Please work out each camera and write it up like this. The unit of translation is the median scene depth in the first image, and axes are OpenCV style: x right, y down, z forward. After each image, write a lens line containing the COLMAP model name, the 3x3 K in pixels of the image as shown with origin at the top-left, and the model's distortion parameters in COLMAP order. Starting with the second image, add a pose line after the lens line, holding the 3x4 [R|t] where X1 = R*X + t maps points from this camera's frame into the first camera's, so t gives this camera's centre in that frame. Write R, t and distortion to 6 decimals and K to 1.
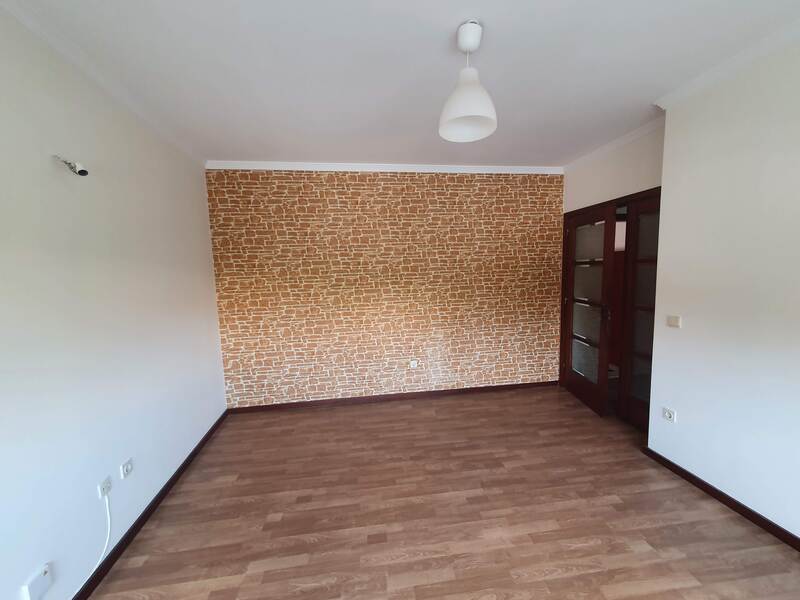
lens RADIAL K [[317.5, 0, 399.3], [0, 317.5, 301.0], [0, 0, 1]] dist [0.003230, 0.000237]
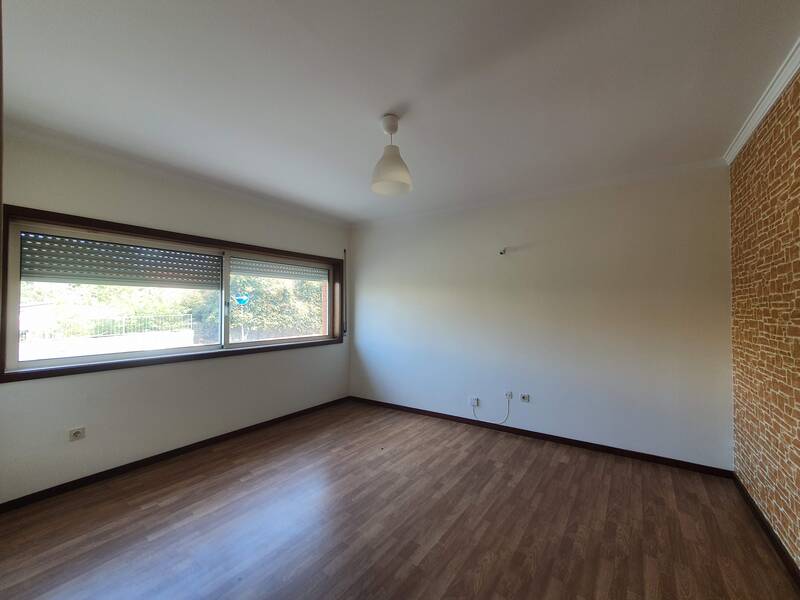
lens RADIAL K [[317.5, 0, 401.2], [0, 317.5, 298.0], [0, 0, 1]] dist [0.003230, 0.000237]
pose [[-0.689813, 0.003970, -0.723976, 0.930773], [-0.050805, 0.997254, 0.053876, -0.117977], [0.722202, 0.073946, -0.687718, 1.598373]]
